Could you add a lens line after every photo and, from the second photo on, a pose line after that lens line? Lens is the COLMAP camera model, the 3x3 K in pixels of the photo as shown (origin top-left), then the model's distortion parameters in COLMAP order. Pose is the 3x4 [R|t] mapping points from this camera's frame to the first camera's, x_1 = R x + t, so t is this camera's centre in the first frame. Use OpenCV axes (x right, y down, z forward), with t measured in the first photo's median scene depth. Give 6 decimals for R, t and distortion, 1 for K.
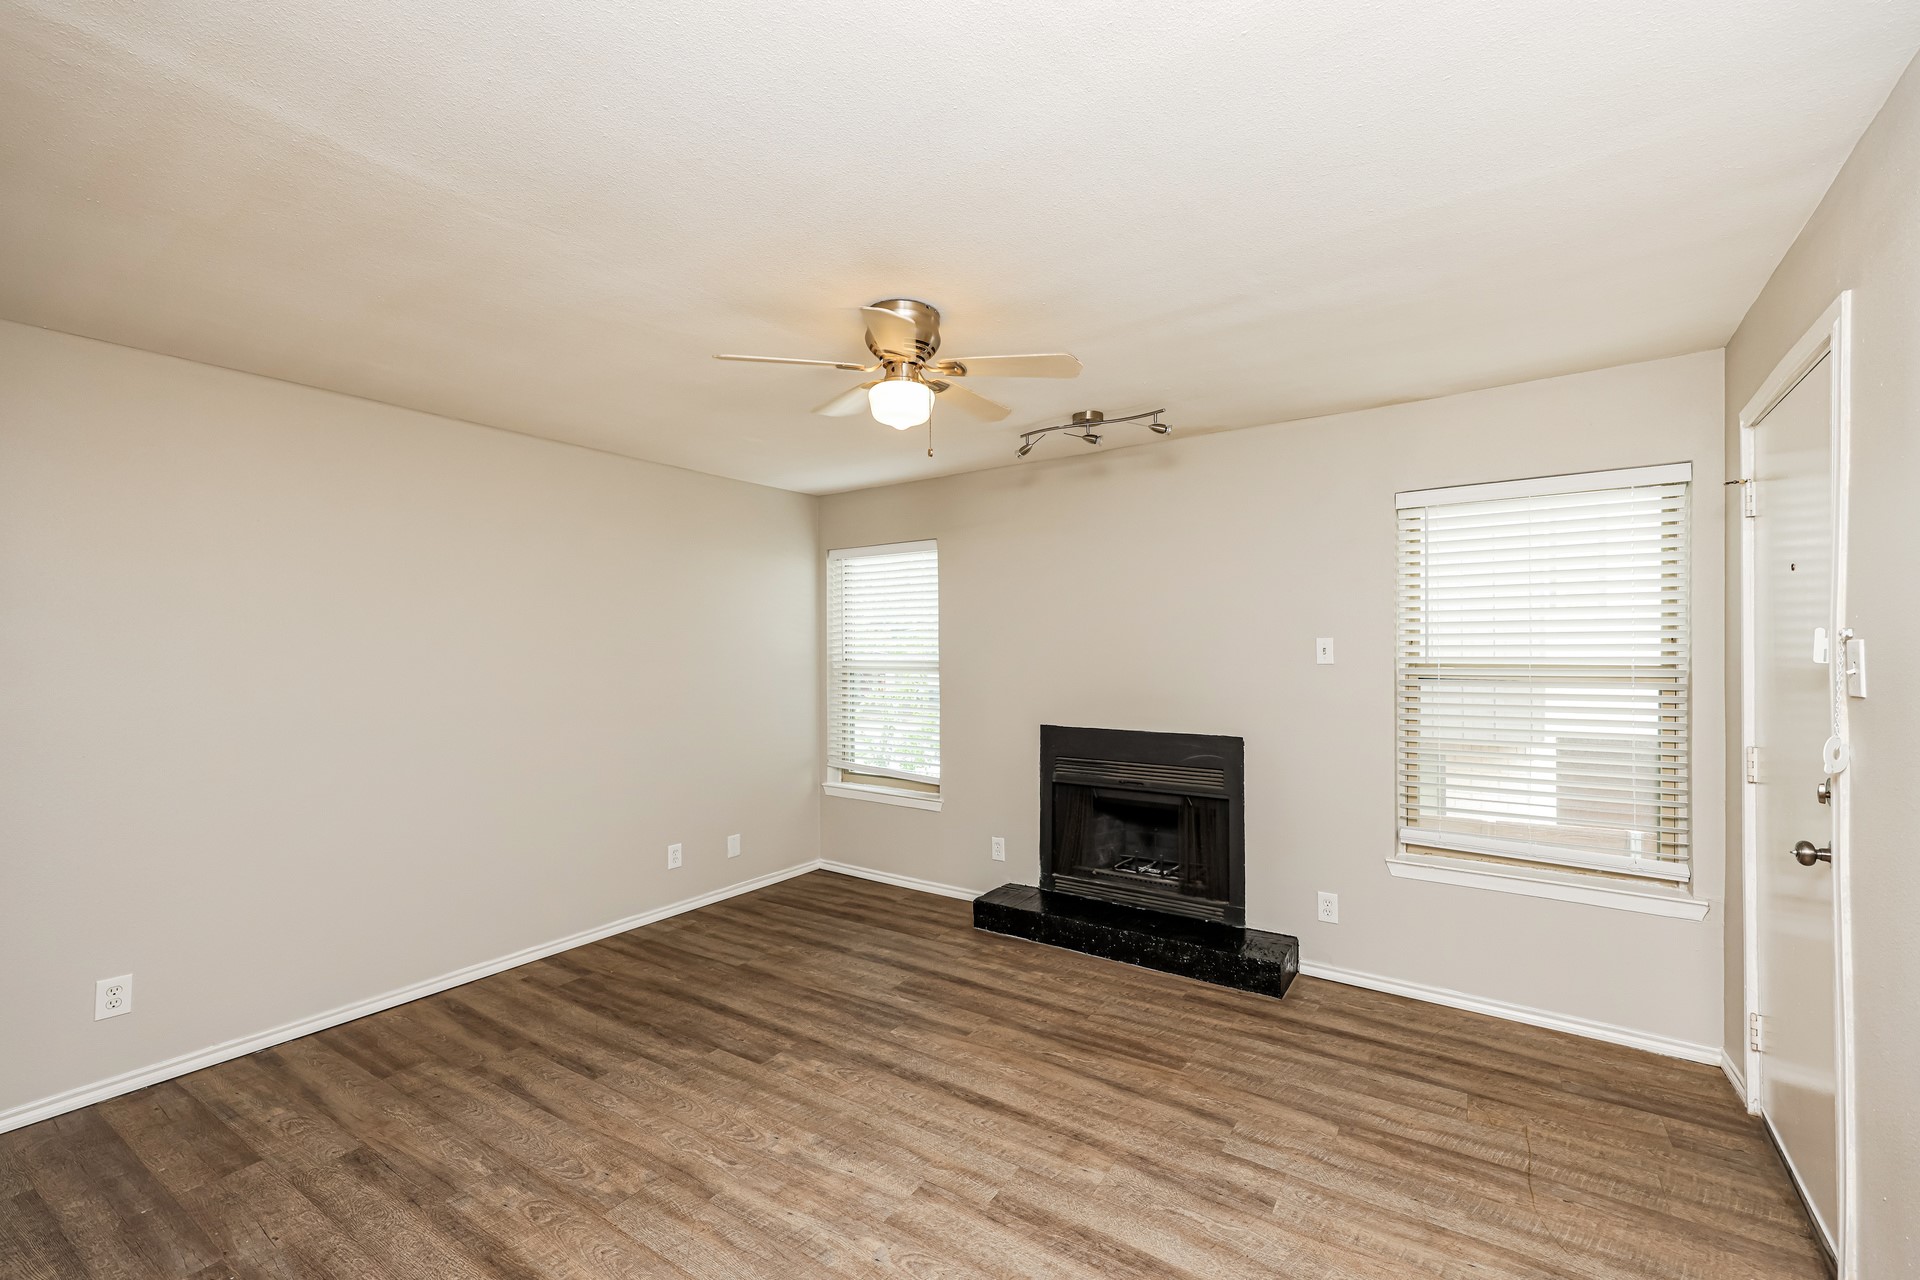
lens RADIAL K [[802.6, 0, 964.1], [0, 802.6, 639.0], [0, 0, 1]] dist [0.014349, 0.000120]
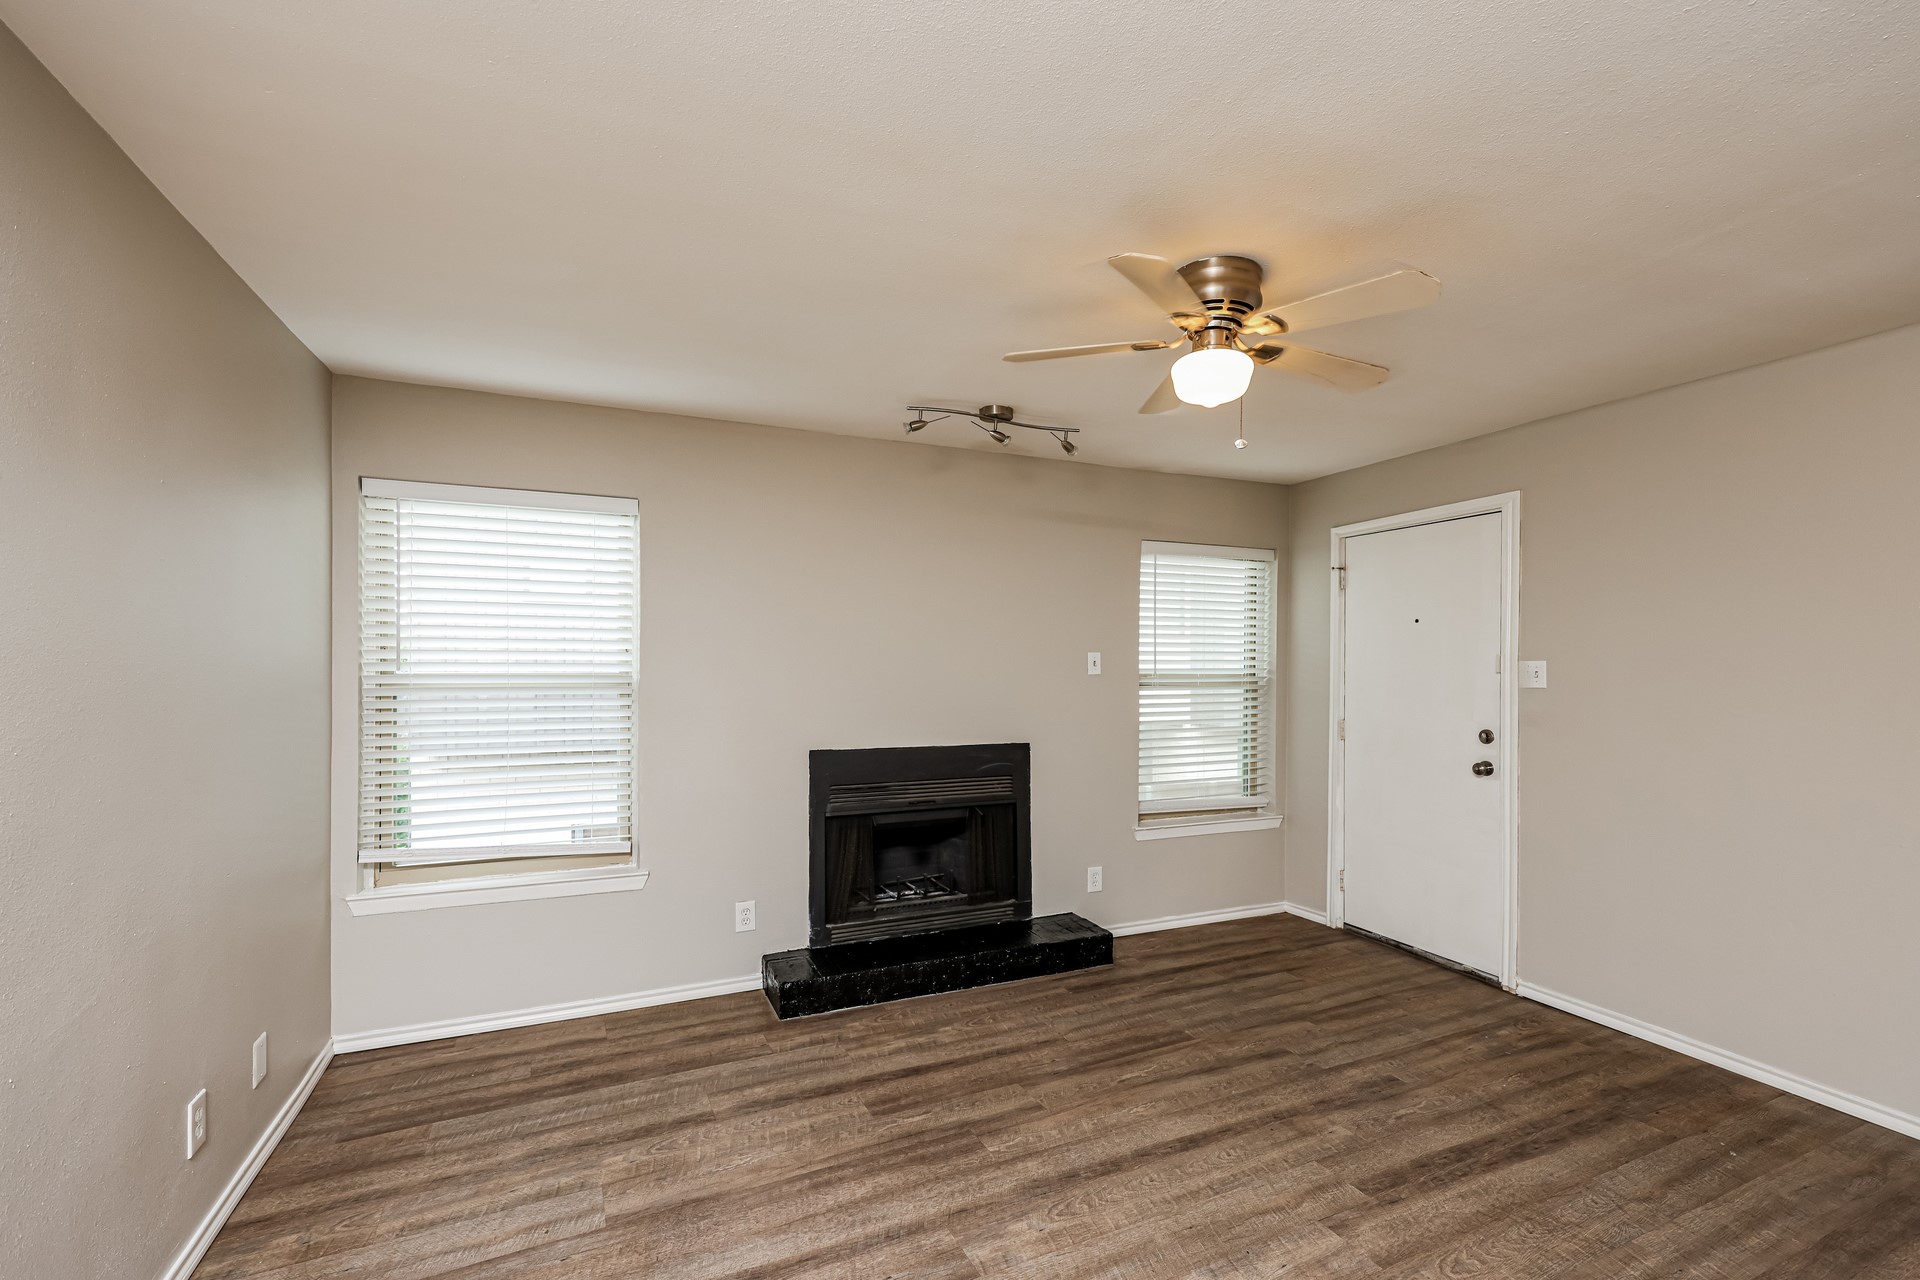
lens RADIAL K [[829.6, 0, 944.2], [0, 829.6, 654.5], [0, 0, 1]] dist [0.015487, -0.000148]
pose [[0.522955, 0.017772, 0.852175, -0.708169], [-0.019430, 0.999771, -0.008926, 0.016552], [-0.852139, -0.011889, 0.523180, 0.547725]]
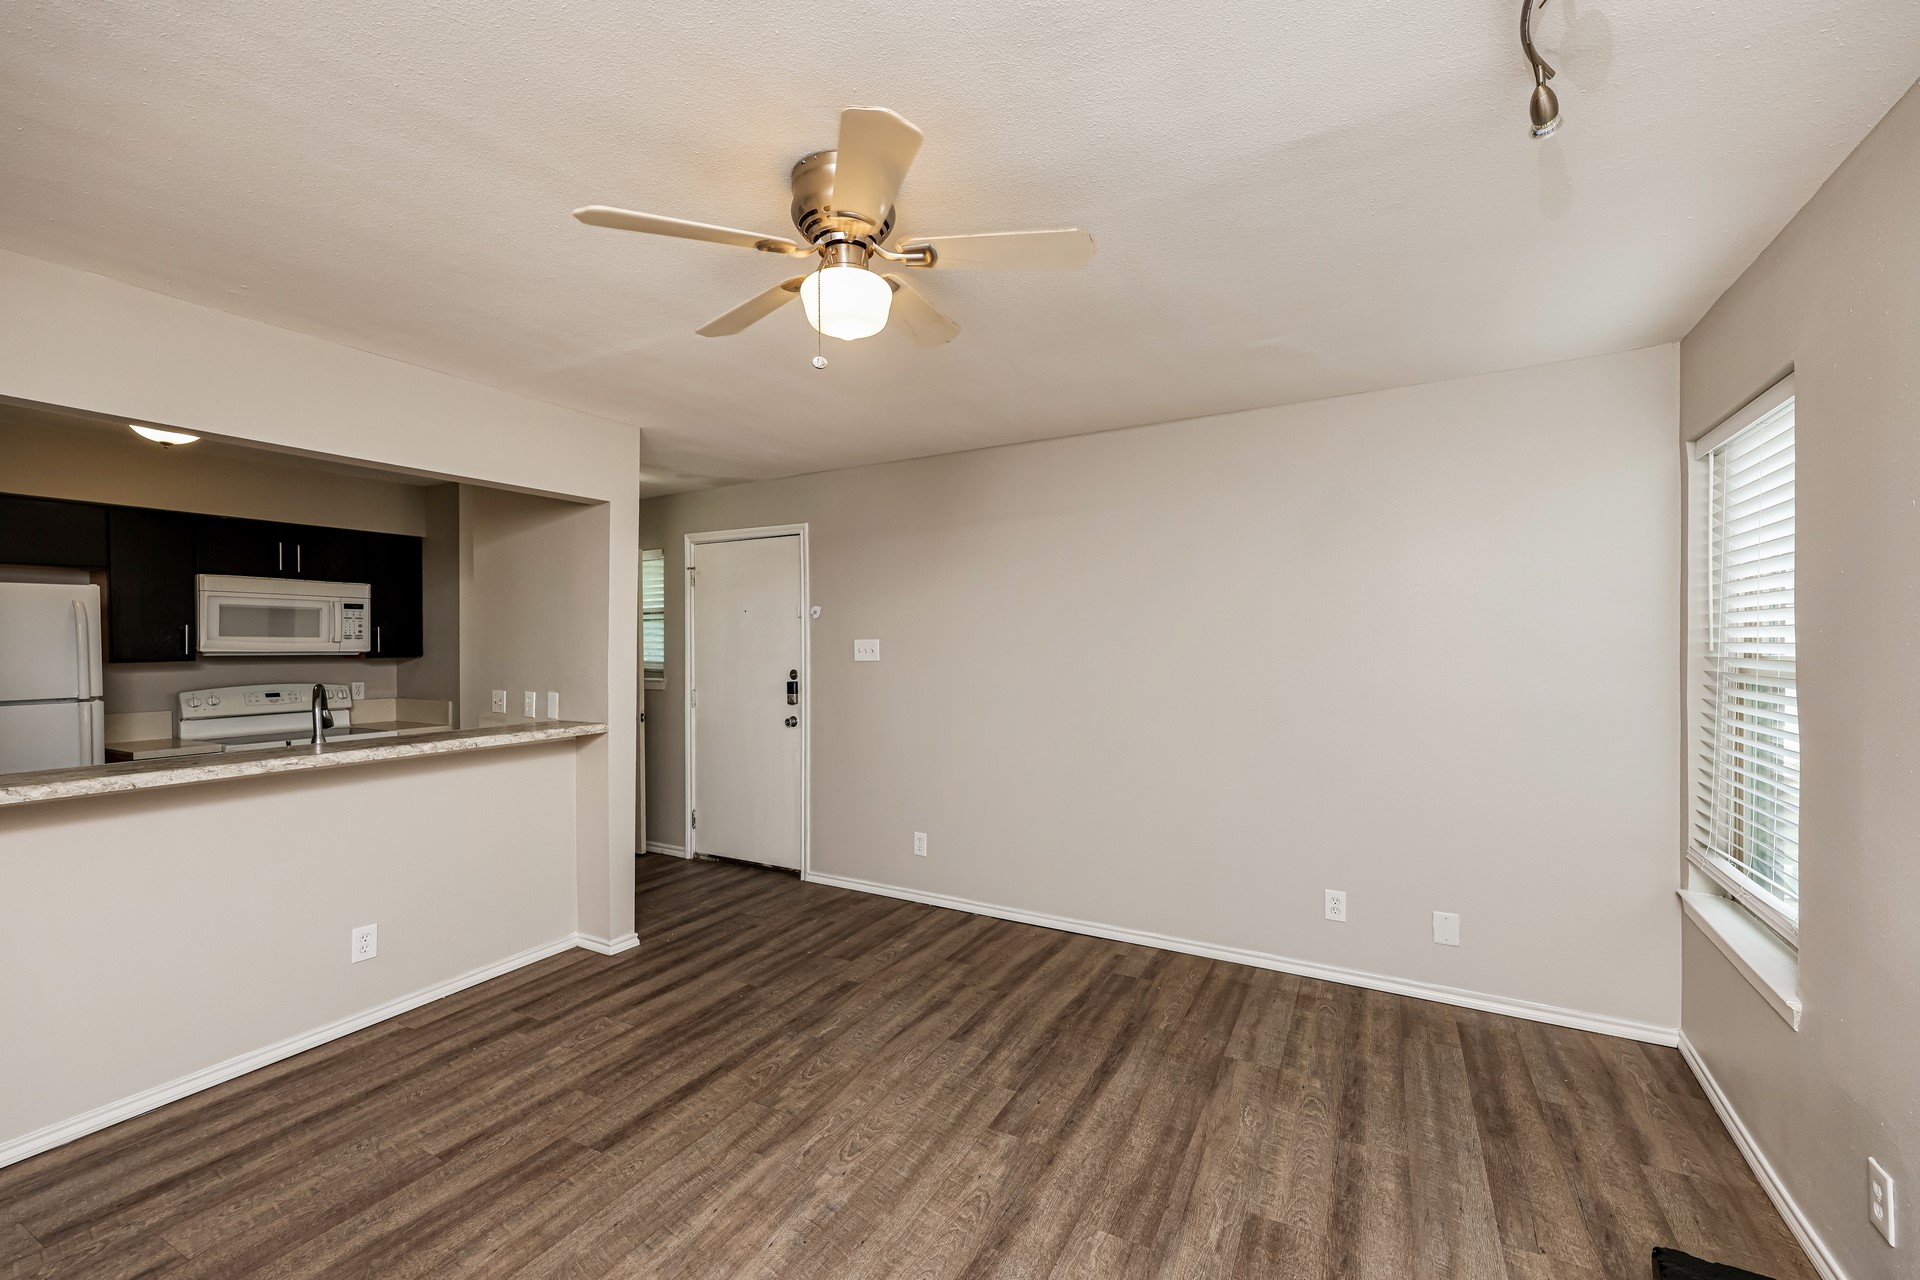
lens RADIAL K [[764.3, 0, 935.8], [0, 764.3, 648.4], [0, 0, 1]] dist [0.010823, 0.000050]
pose [[0.088781, 0.012479, -0.995973, 0.454146], [0.019379, 0.999711, 0.014253, 0.000223], [0.995863, -0.020566, 0.088513, 0.720914]]
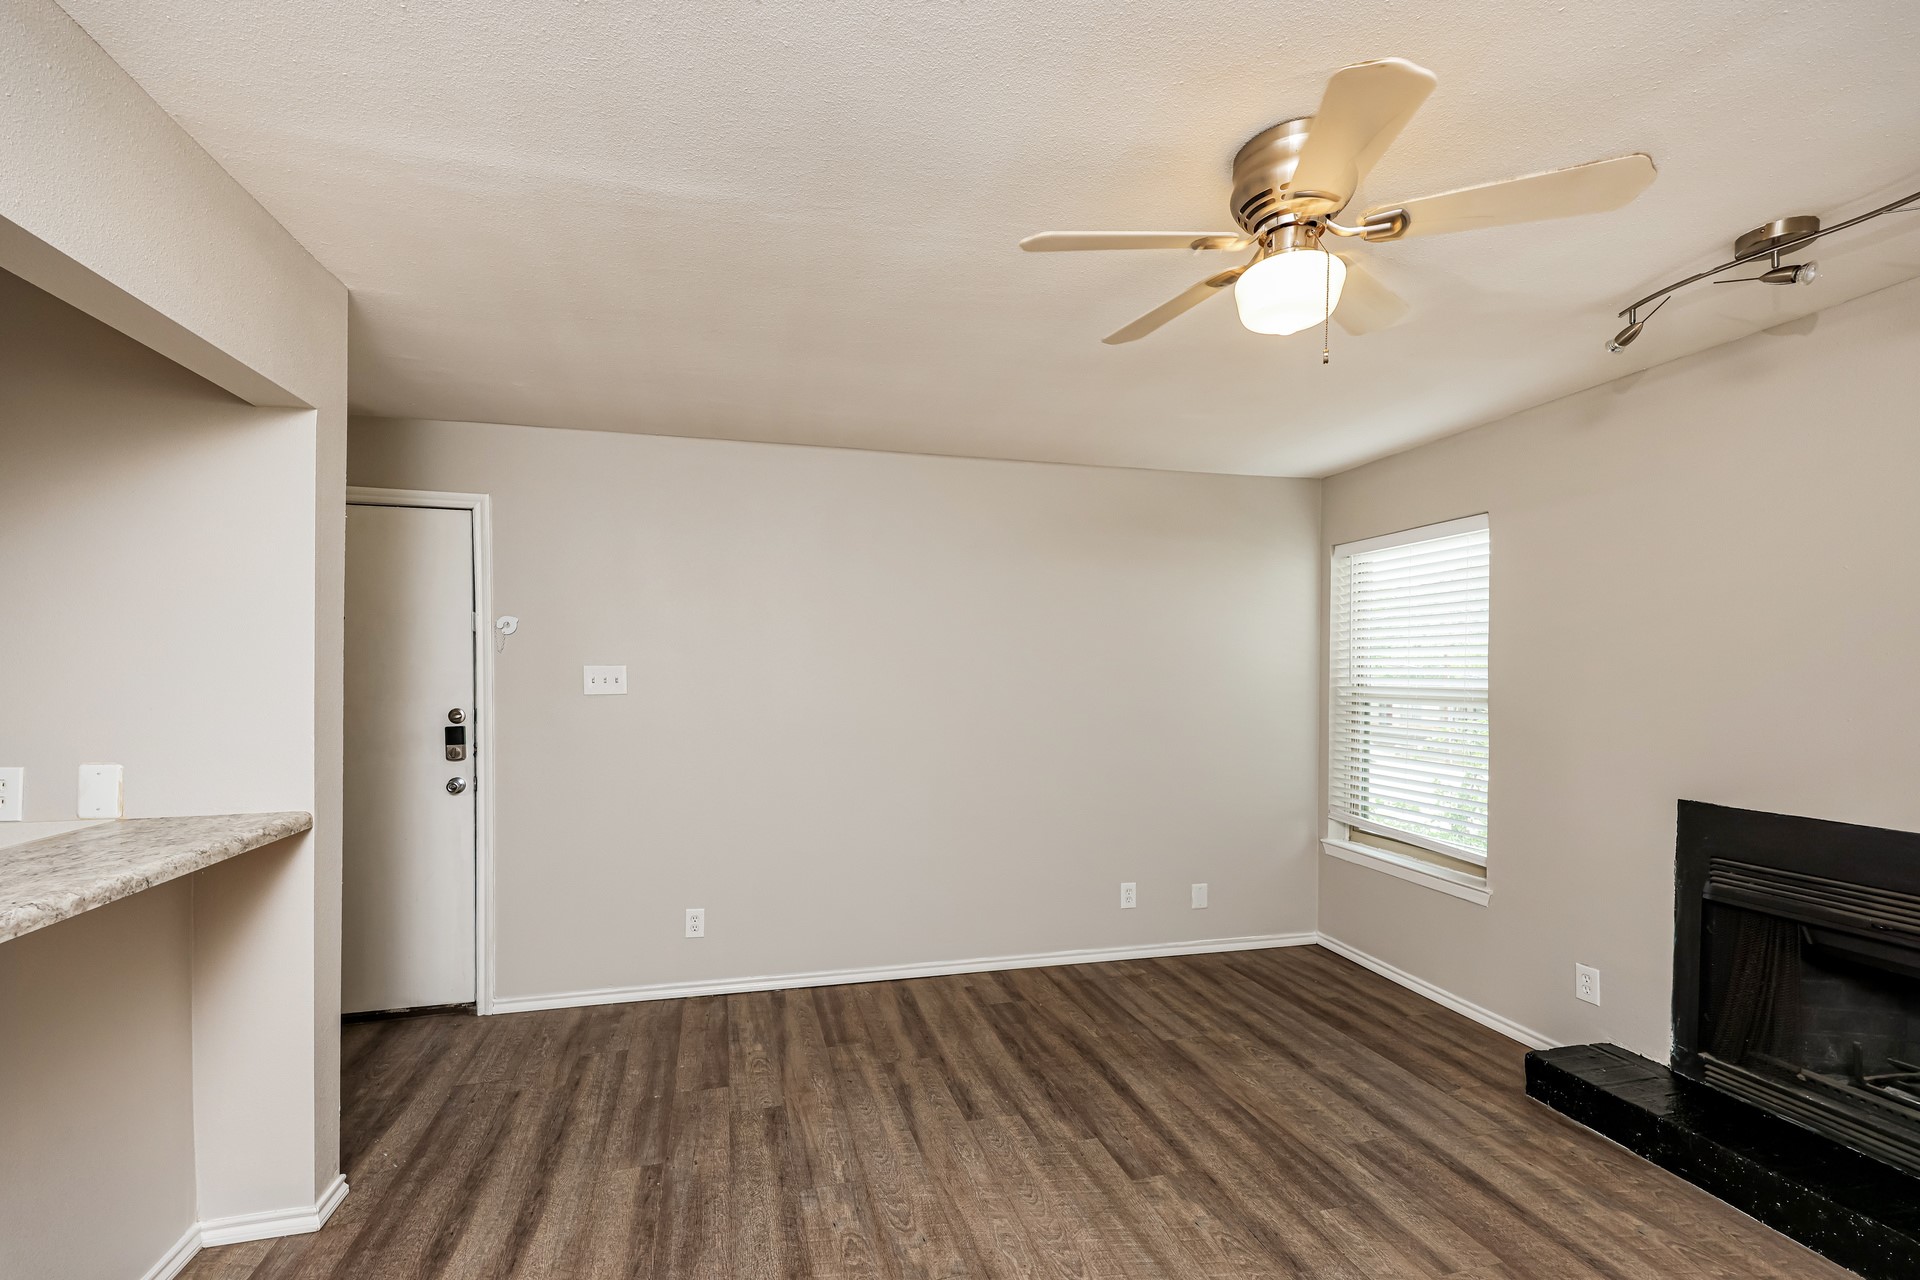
lens RADIAL K [[806.7, 0, 923.7], [0, 806.7, 684.0], [0, 0, 1]] dist [0.015521, -0.000174]
pose [[0.741077, 0.017175, -0.671200, 0.107962], [0.001461, 0.999629, 0.027192, 0.004254], [0.671419, -0.021132, 0.740777, 0.215710]]
